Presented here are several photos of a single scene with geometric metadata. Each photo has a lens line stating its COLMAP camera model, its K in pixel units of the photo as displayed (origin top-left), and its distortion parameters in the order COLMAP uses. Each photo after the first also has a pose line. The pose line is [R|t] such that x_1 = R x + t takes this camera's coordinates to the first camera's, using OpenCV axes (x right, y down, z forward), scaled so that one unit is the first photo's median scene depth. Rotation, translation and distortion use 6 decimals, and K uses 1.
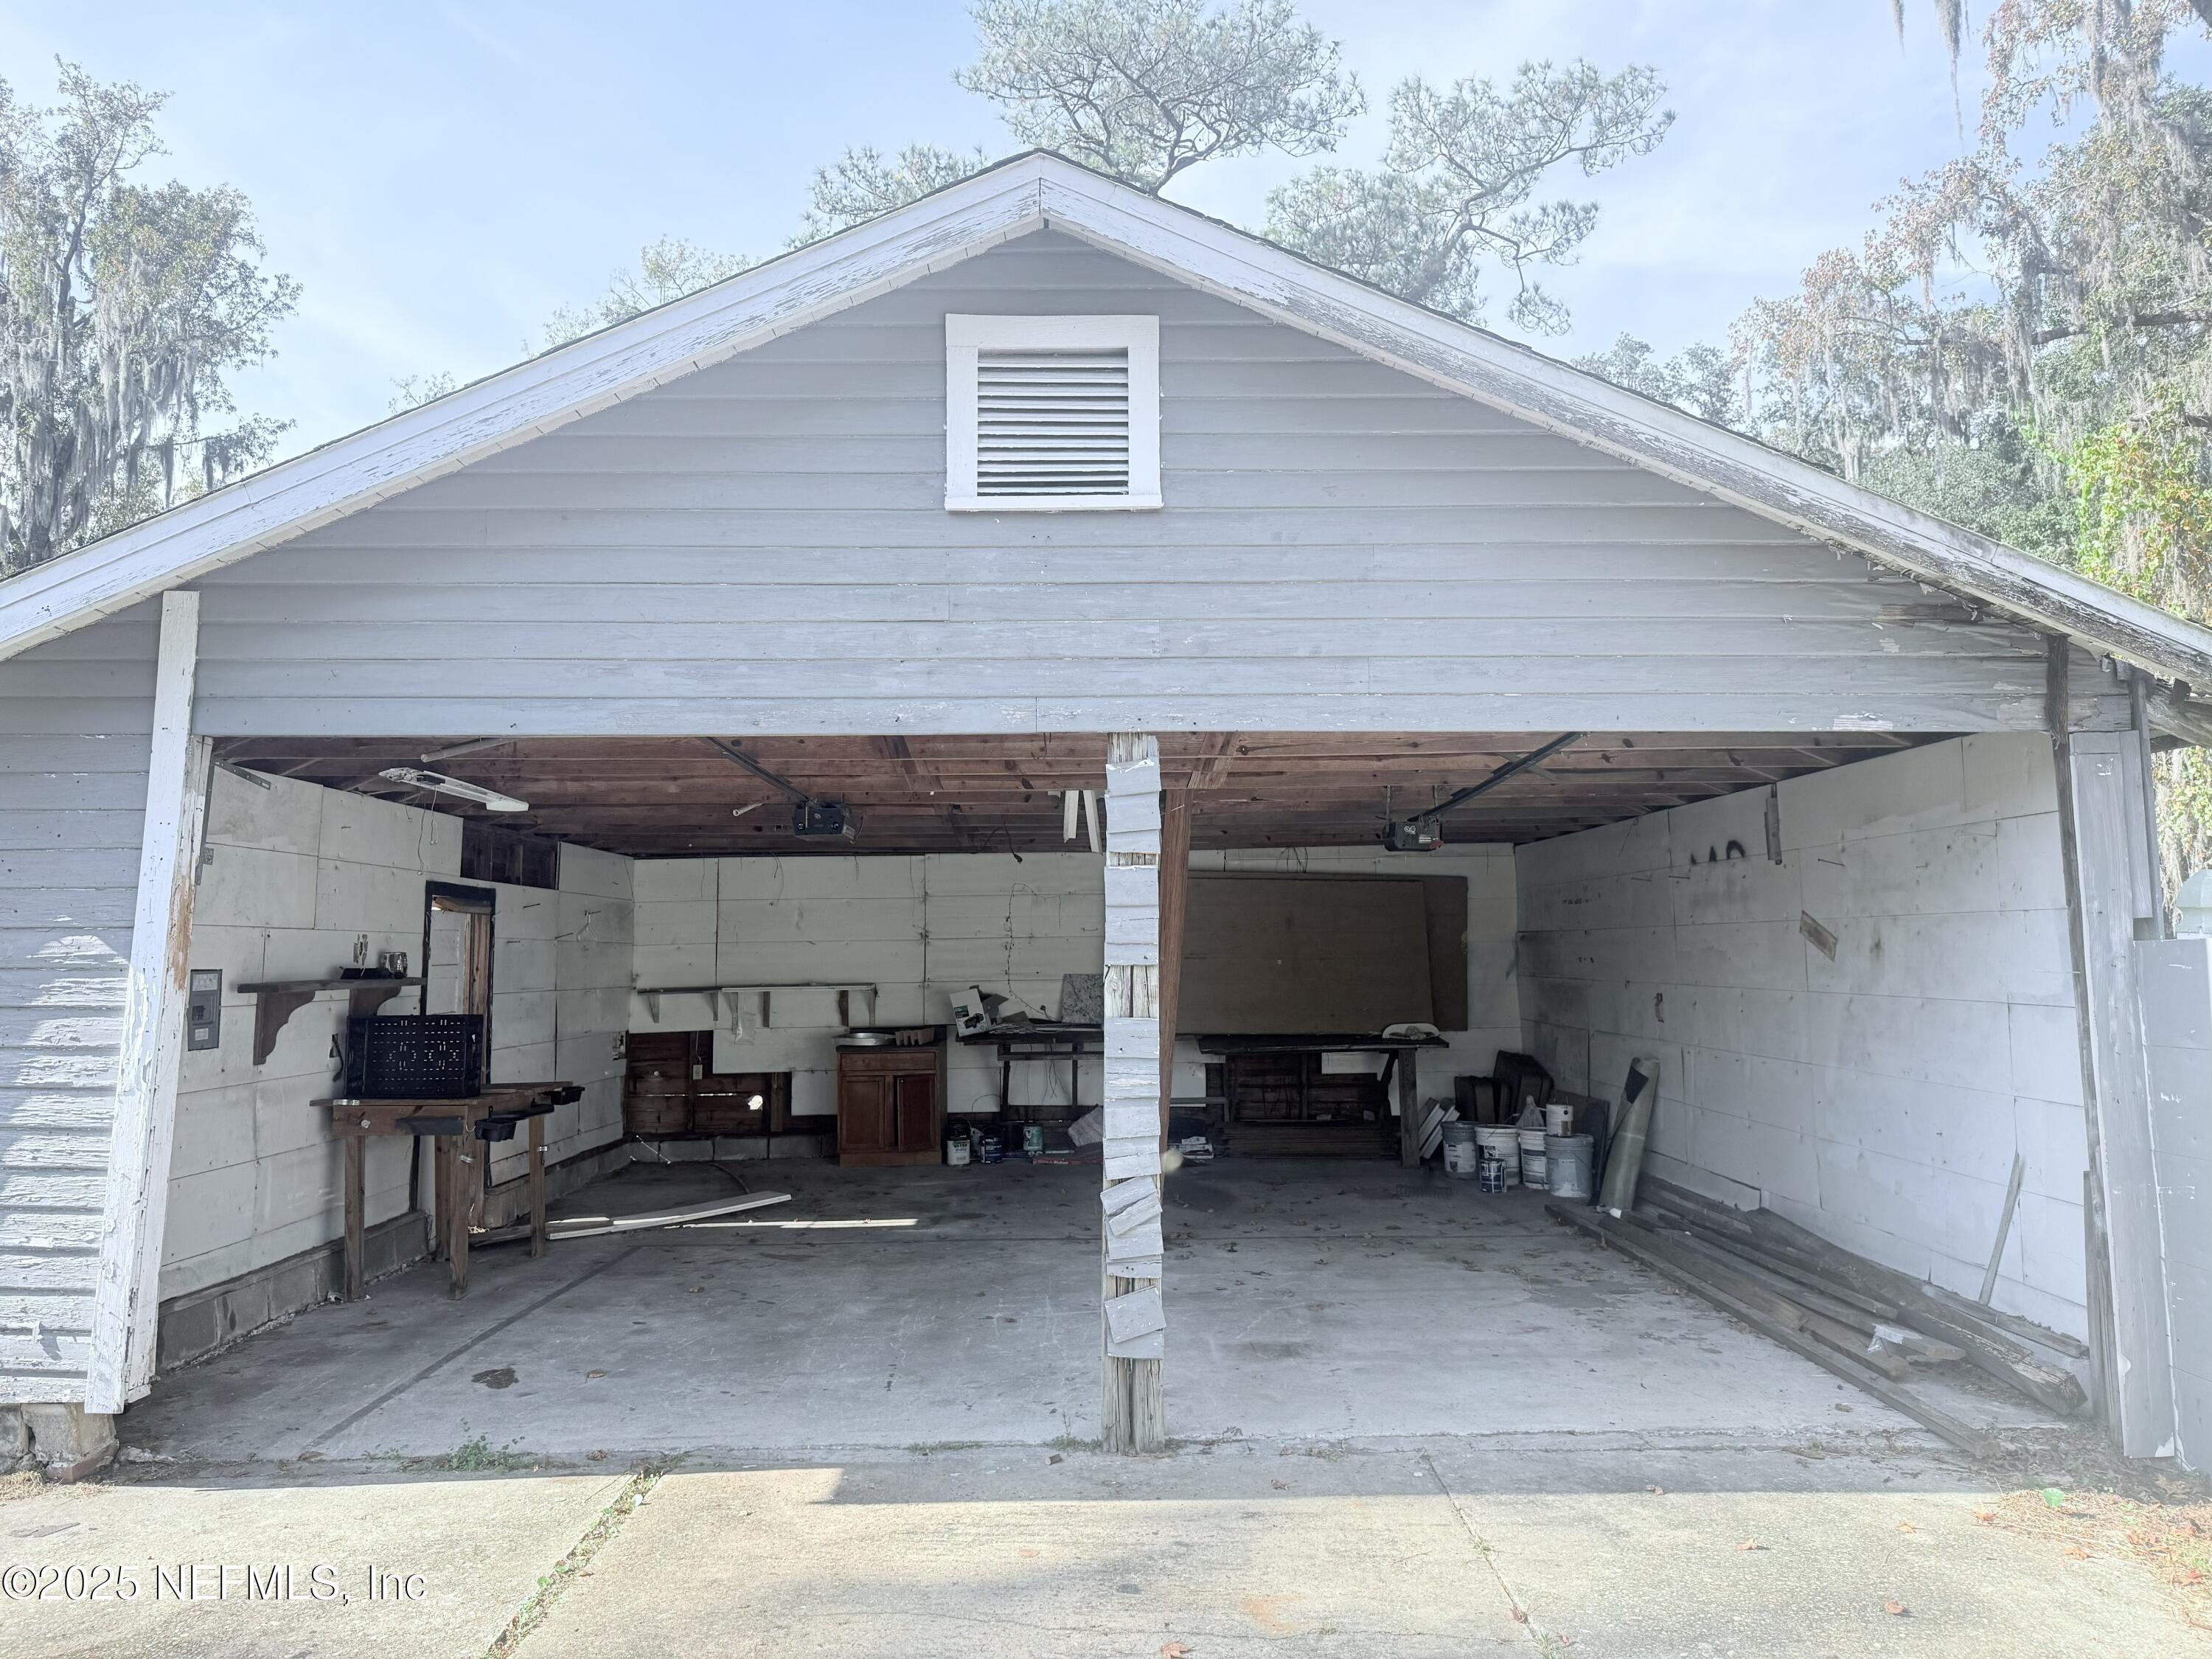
lens RADIAL K [[1578.8, 0, 1099.0], [0, 1578.8, 814.5], [0, 0, 1]] dist [0.044606, -0.033730]
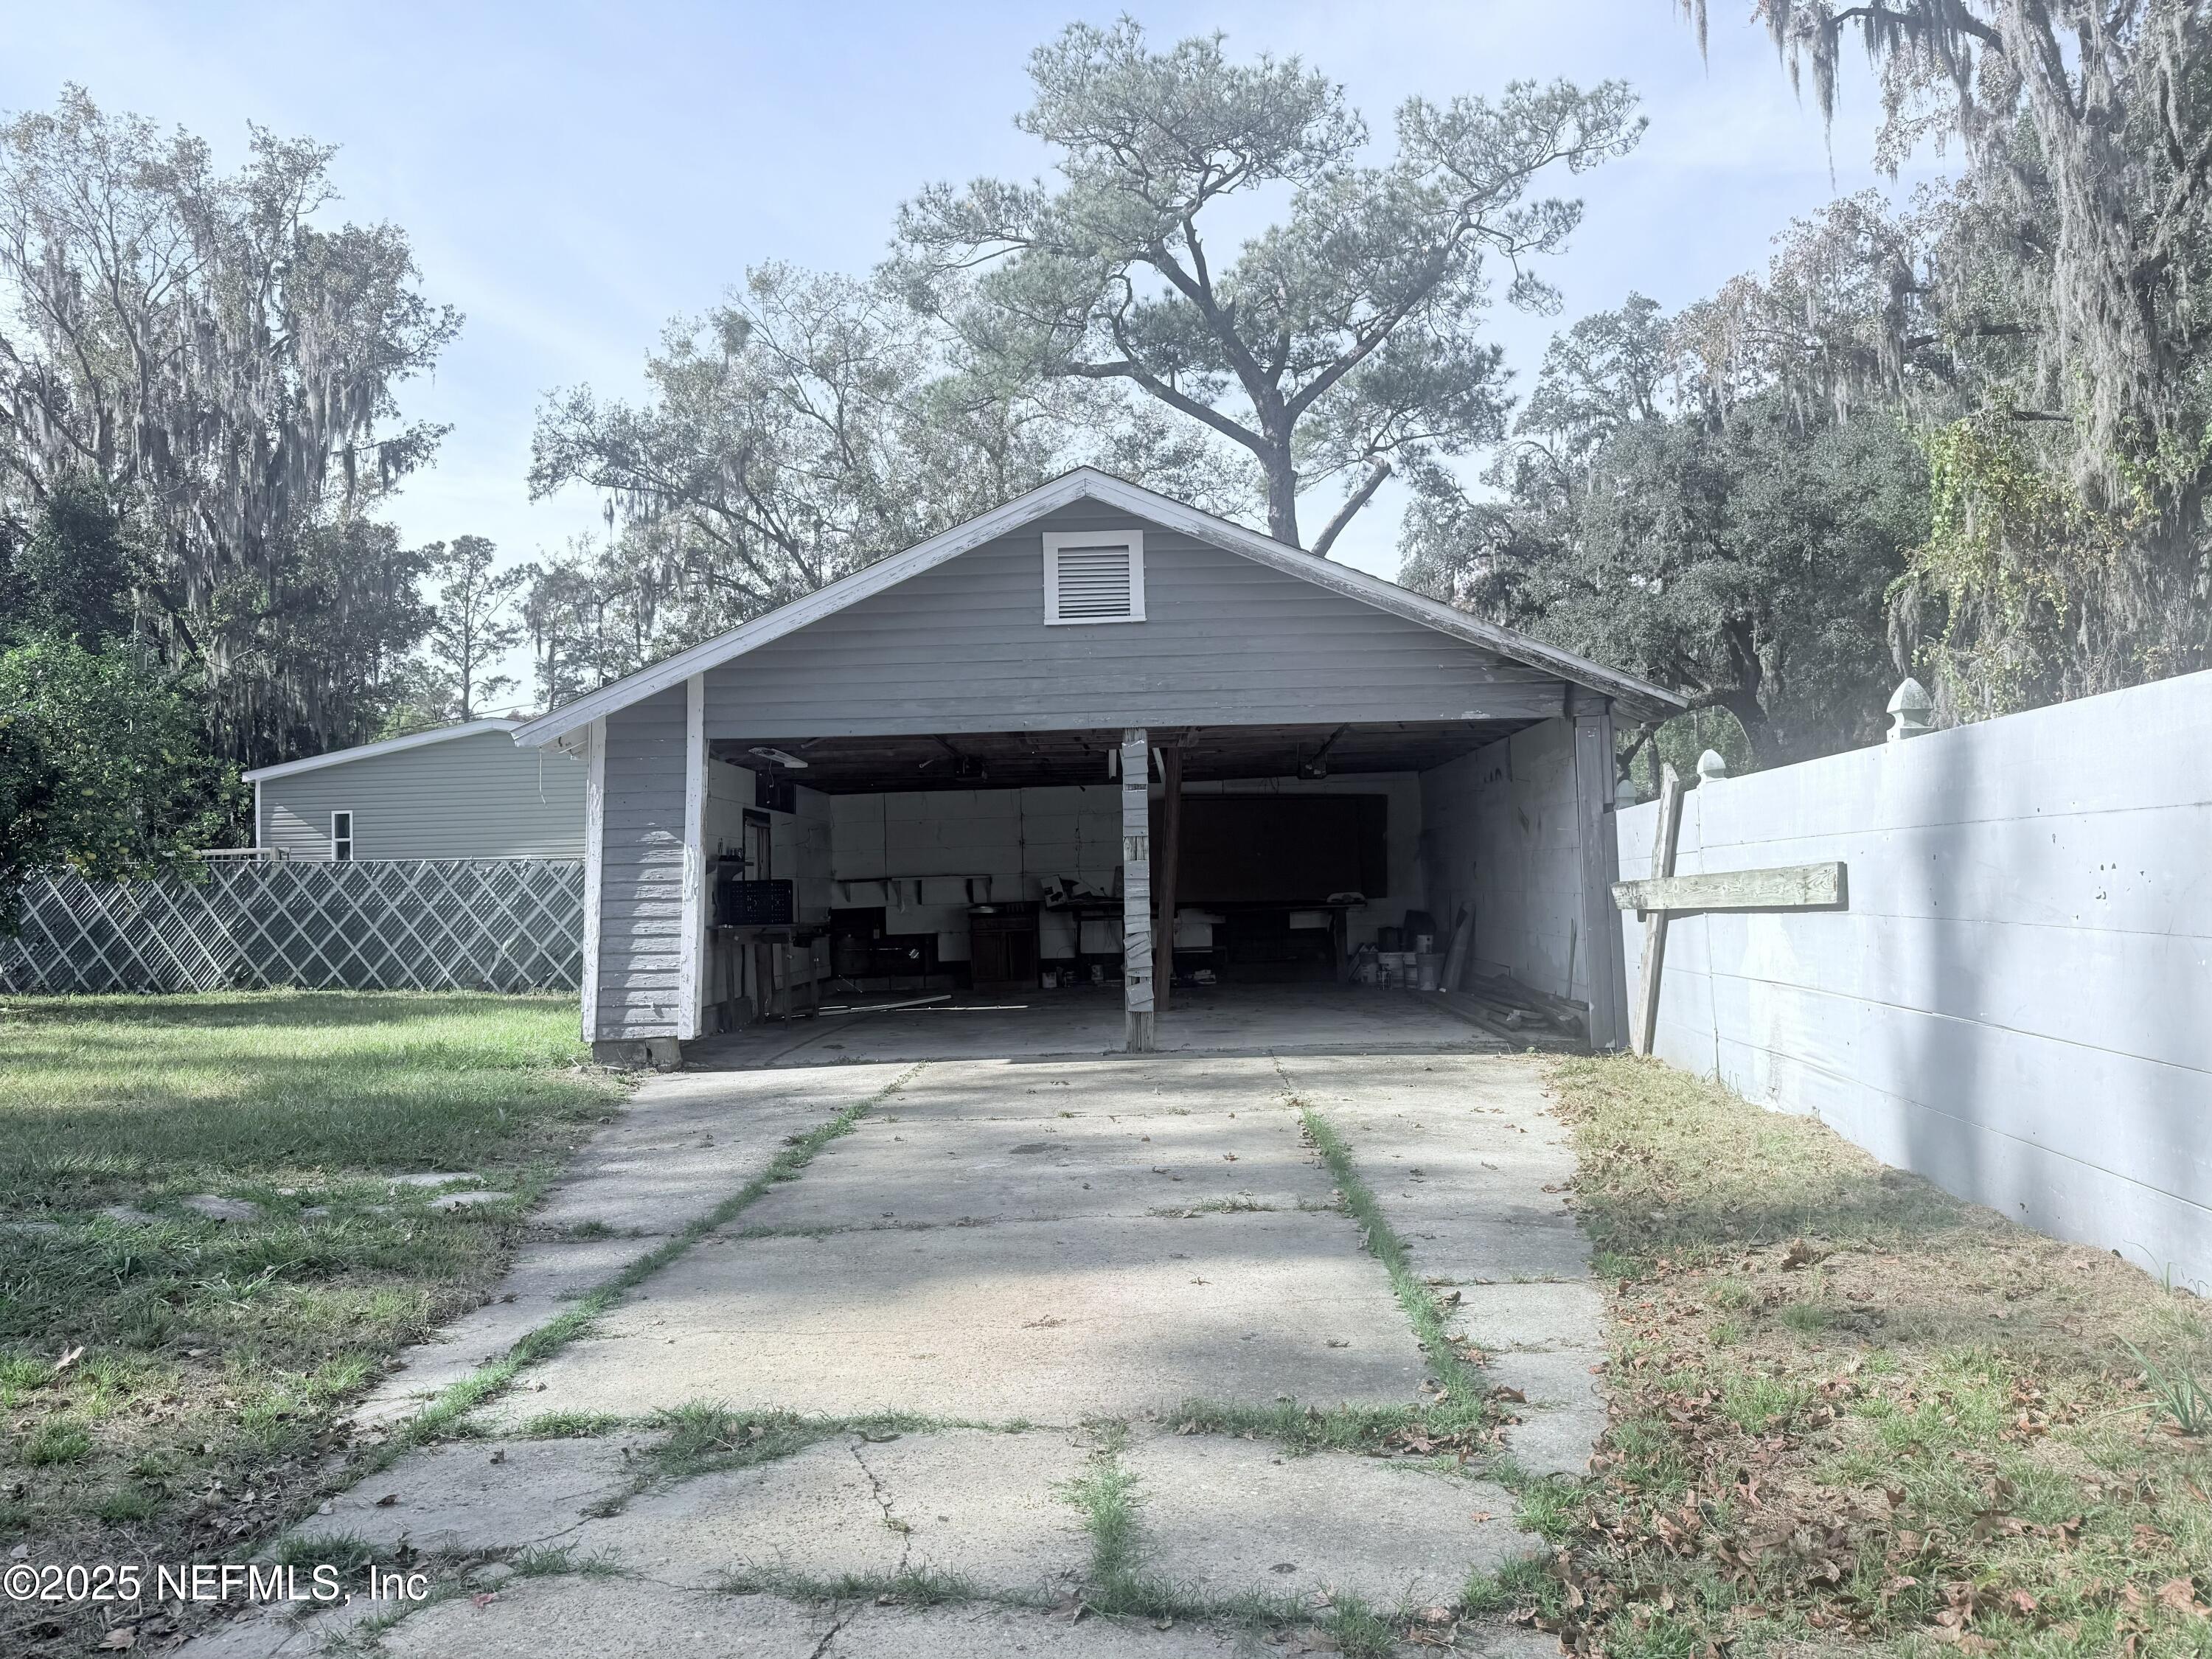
lens RADIAL K [[1578.8, 0, 1098.9], [0, 1578.8, 827.4], [0, 0, 1]] dist [0.044606, -0.033730]
pose [[0.998854, -0.020754, -0.043128, 0.015446], [0.022959, 0.998420, 0.051281, -0.006771], [0.041996, -0.052213, 0.997753, -0.280363]]
